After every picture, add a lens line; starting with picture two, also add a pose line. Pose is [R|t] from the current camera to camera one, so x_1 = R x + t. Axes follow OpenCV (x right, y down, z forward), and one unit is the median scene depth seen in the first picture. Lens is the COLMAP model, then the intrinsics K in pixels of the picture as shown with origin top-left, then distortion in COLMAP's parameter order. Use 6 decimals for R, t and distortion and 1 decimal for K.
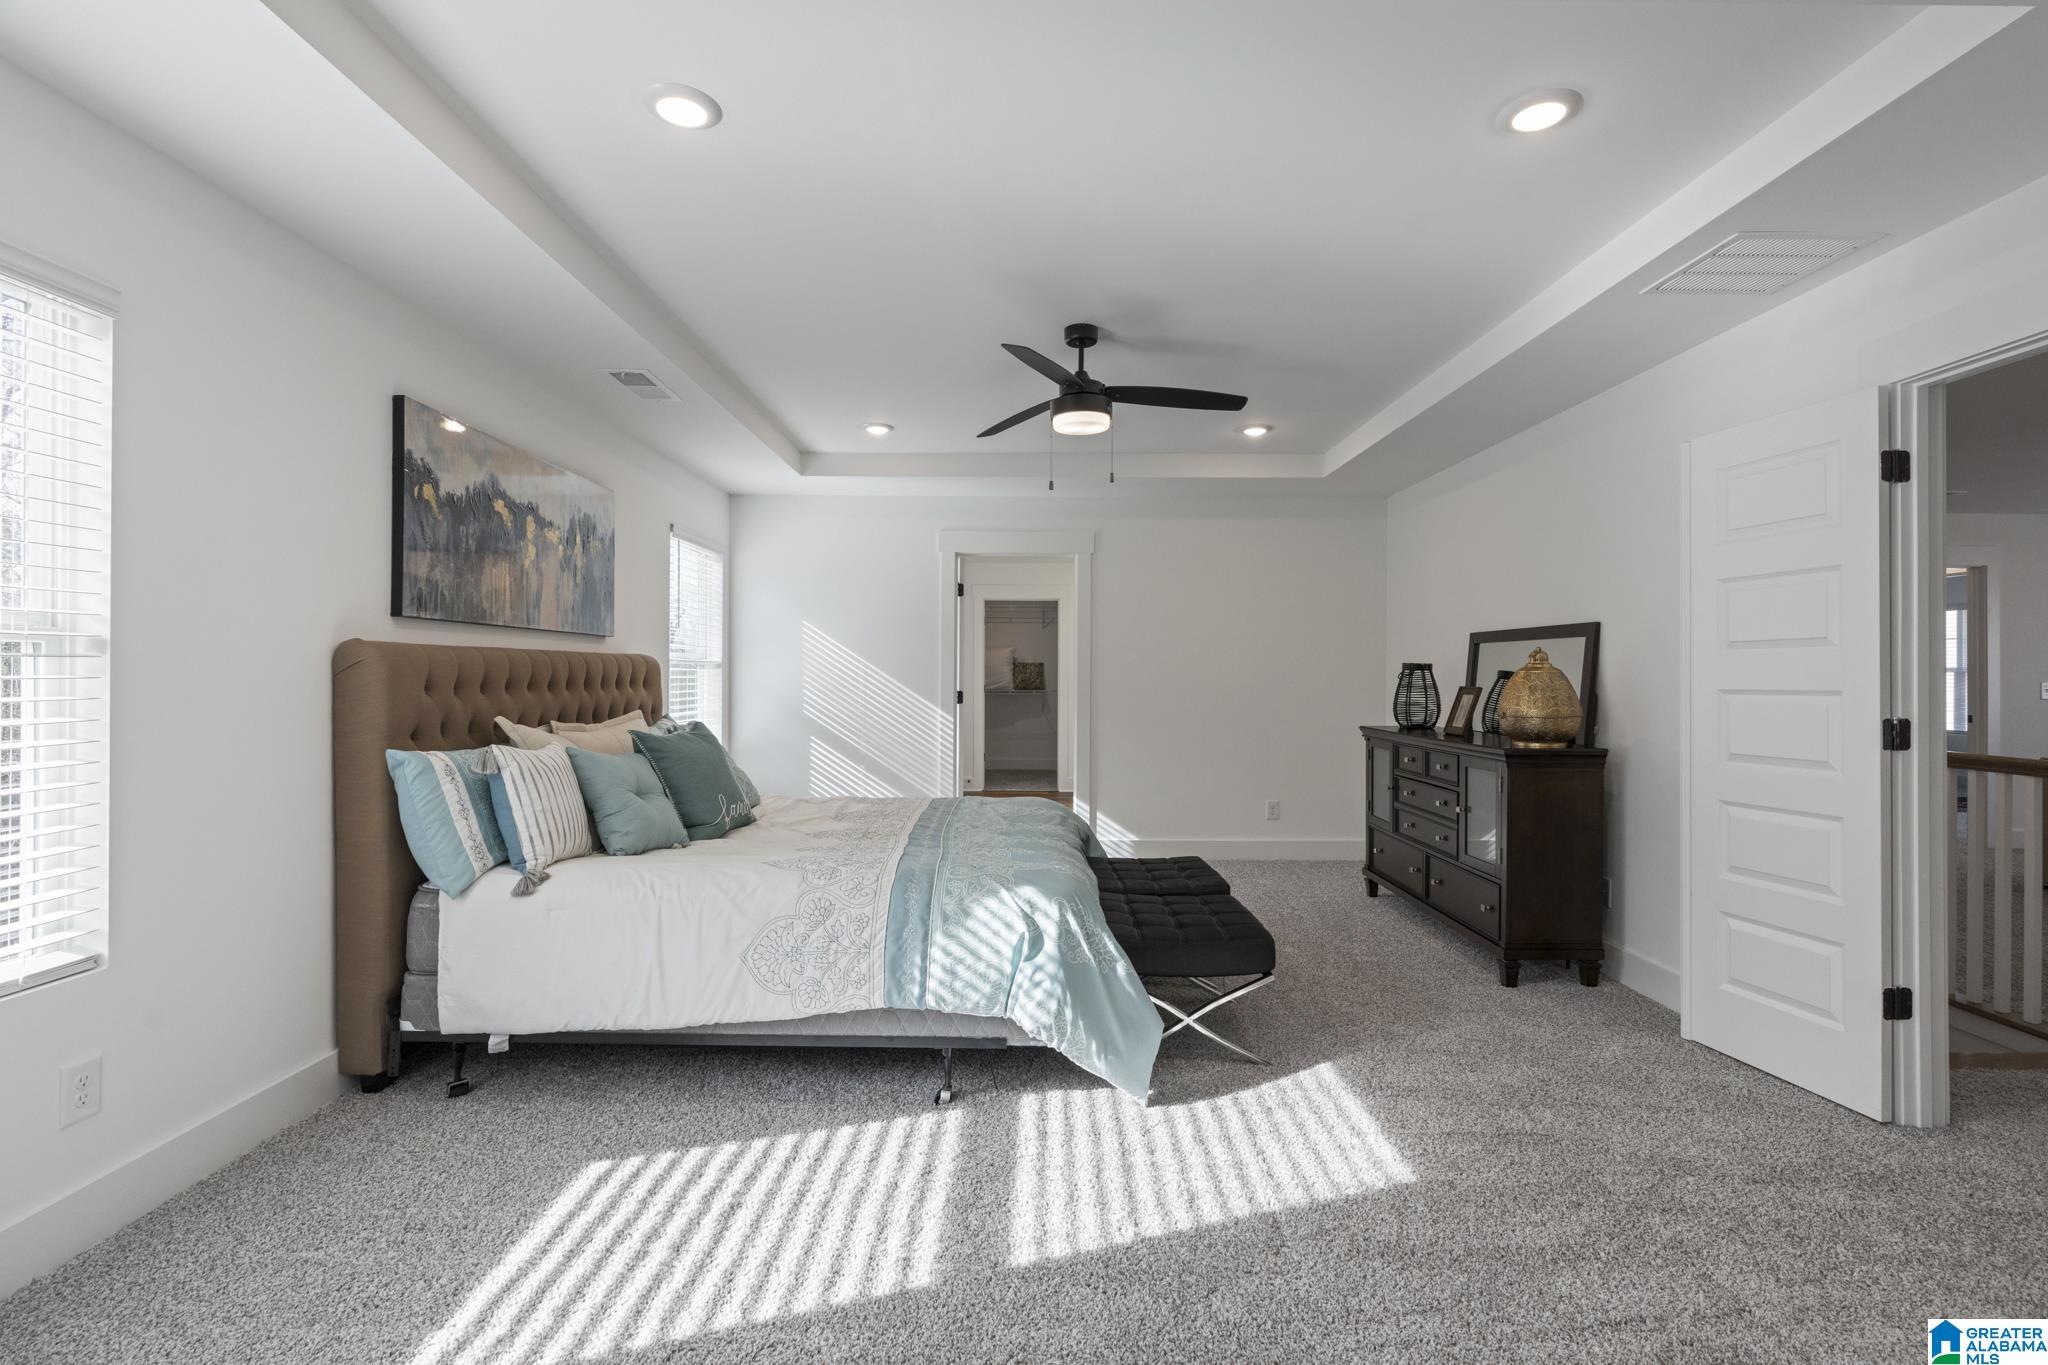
lens RADIAL K [[929.6, 0, 1029.3], [0, 929.6, 675.1], [0, 0, 1]] dist [-0.013132, 0.004842]
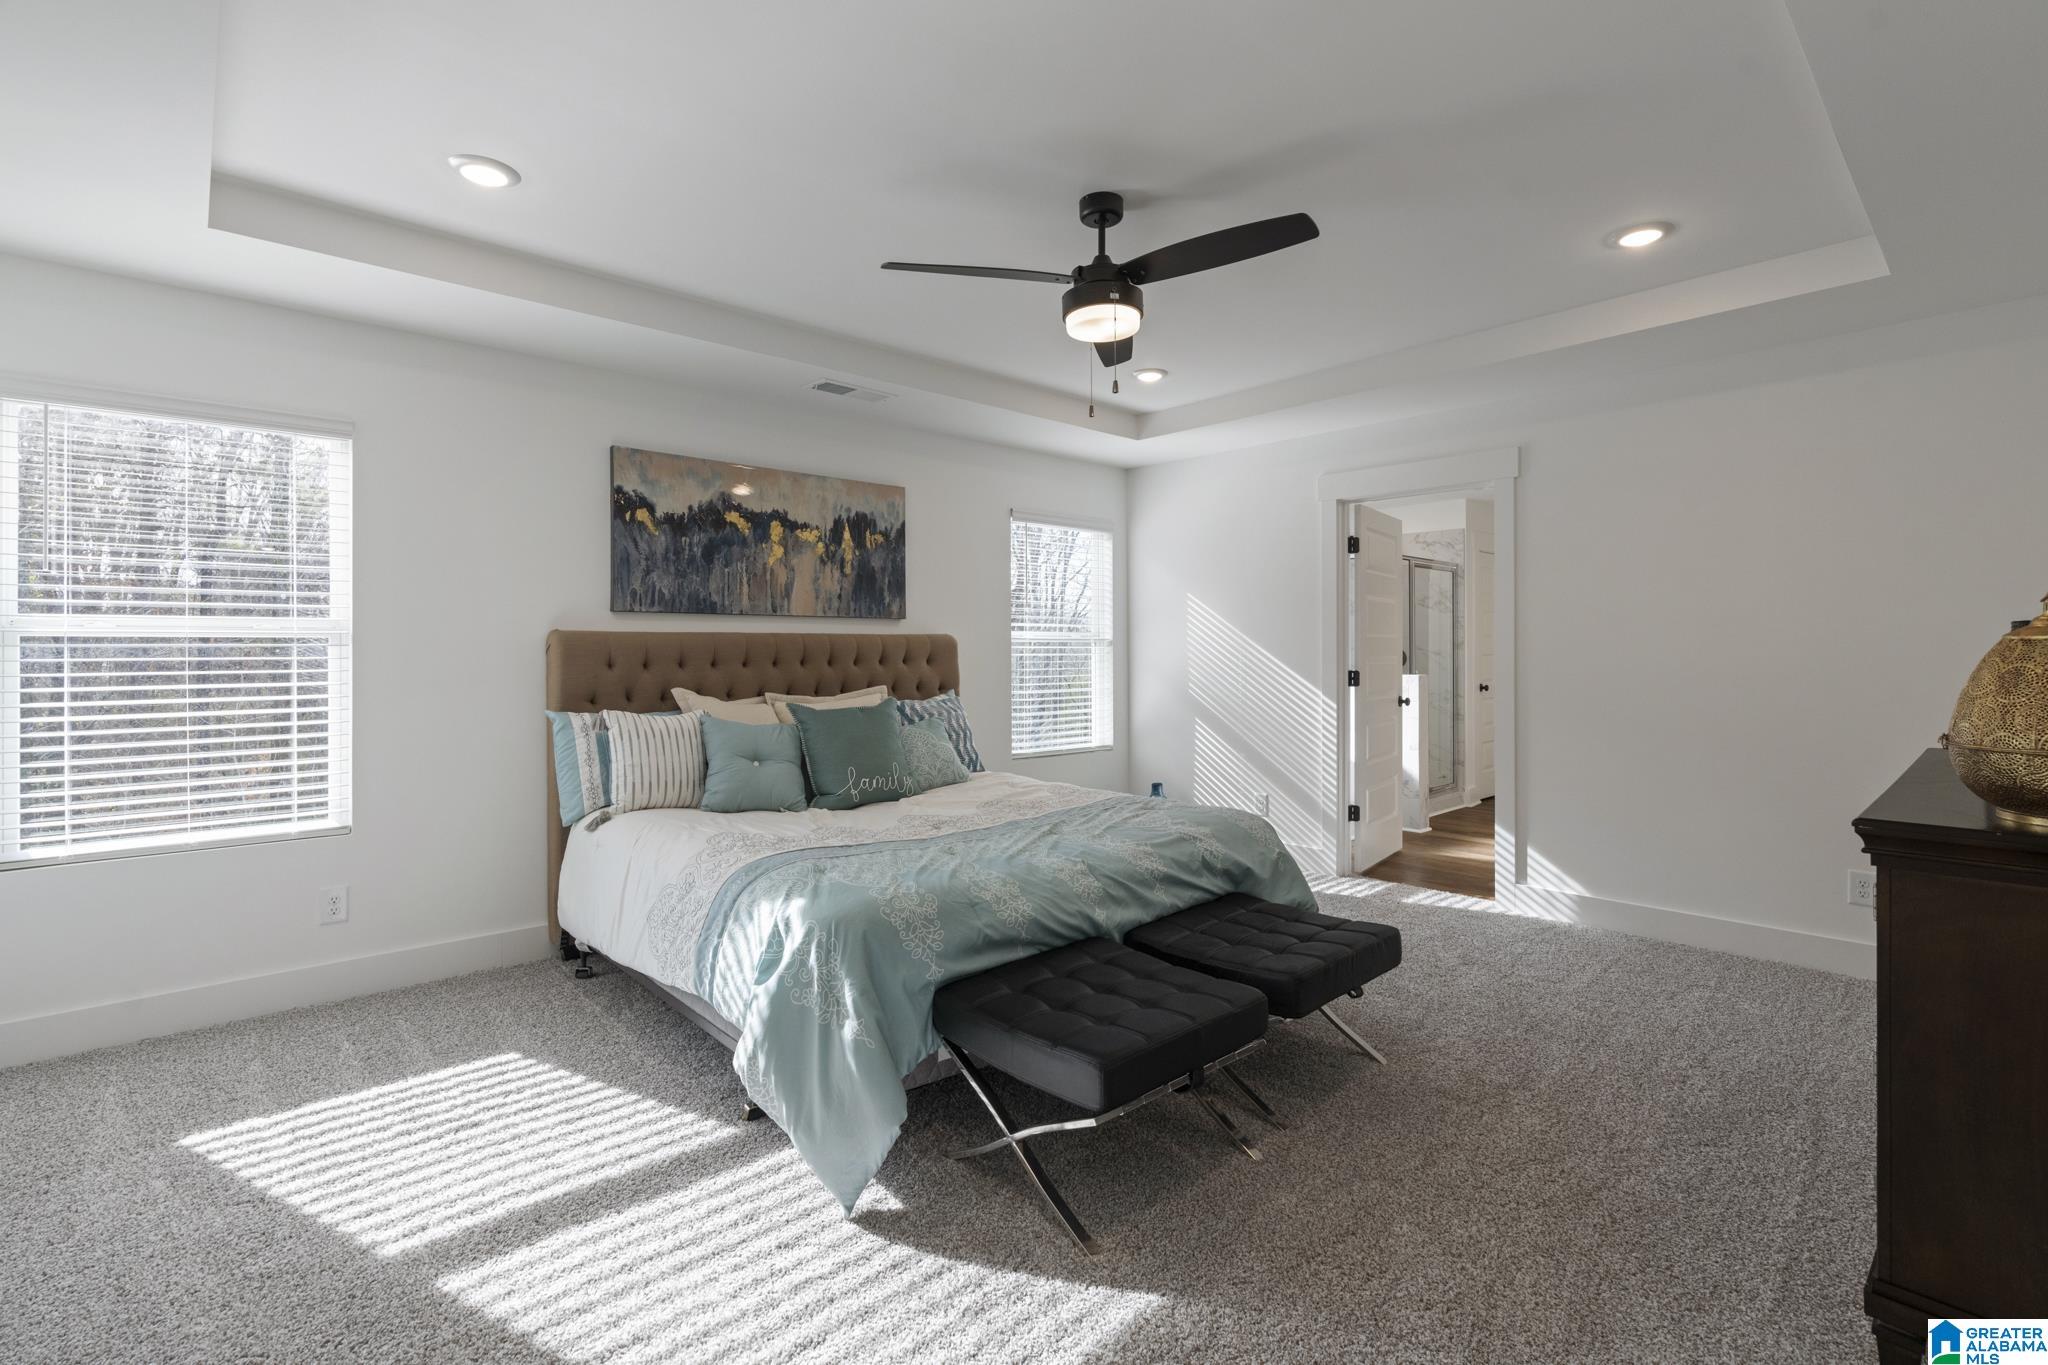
lens RADIAL K [[929.6, 0, 1019.4], [0, 929.6, 652.1], [0, 0, 1]] dist [-0.013132, 0.004842]
pose [[0.675174, -0.004136, -0.737647, 0.663605], [0.005384, 0.999985, -0.000678, -0.000329], [0.737639, -0.003514, 0.675186, 0.498094]]
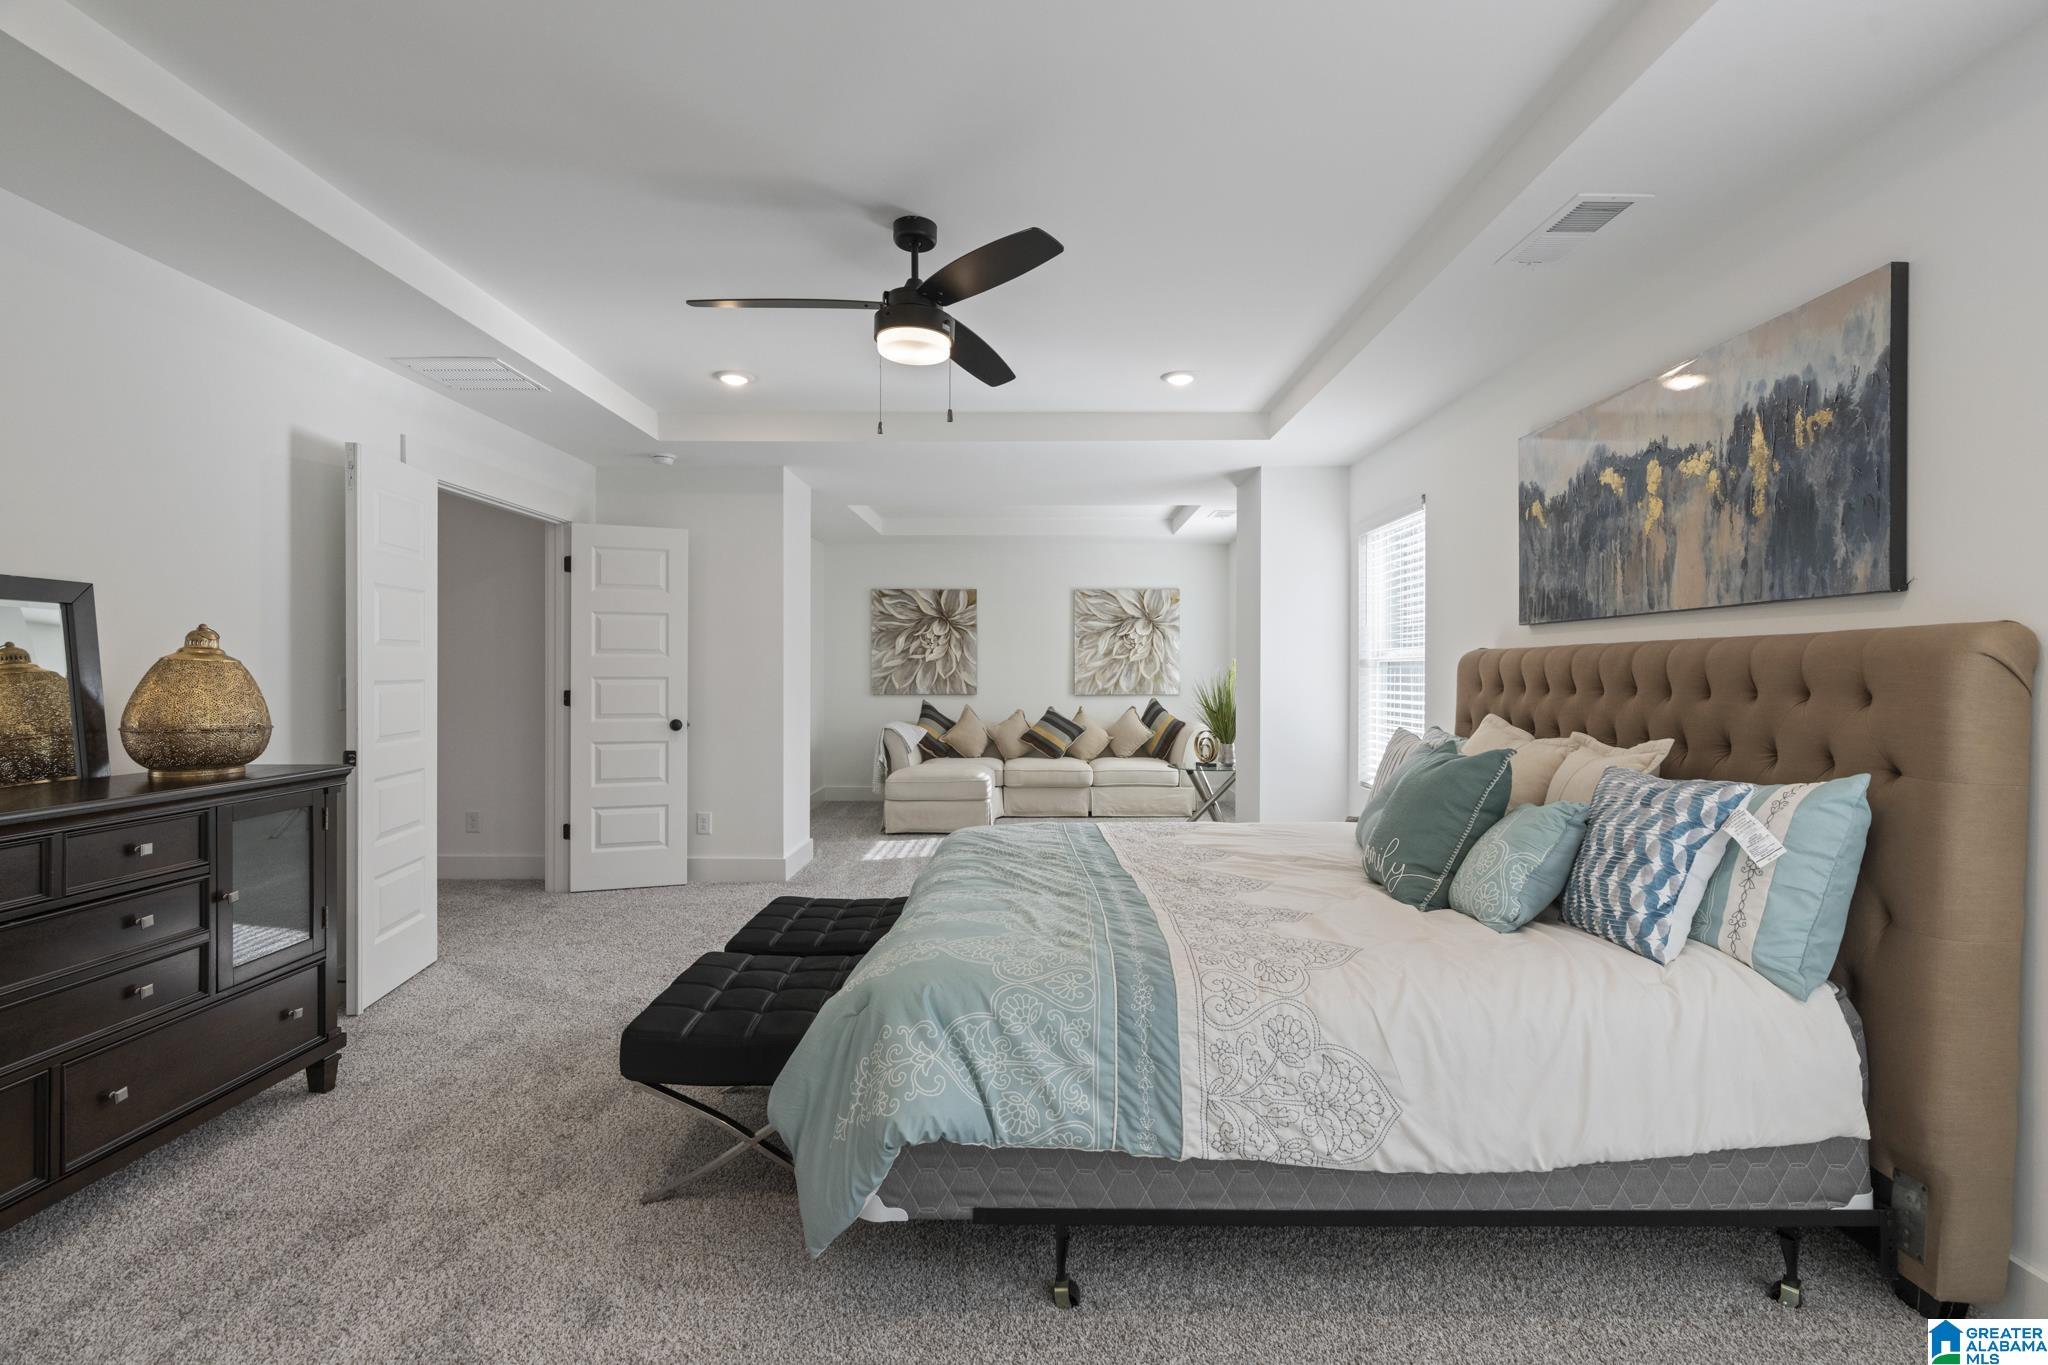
lens RADIAL K [[929.6, 0, 1031.7], [0, 929.6, 678.0], [0, 0, 1]] dist [-0.013132, 0.004842]
pose [[-0.999977, -0.005888, -0.003230, -0.047167], [-0.005904, 0.999969, 0.005178, 0.001205], [0.003200, 0.005197, -0.999981, 2.060429]]
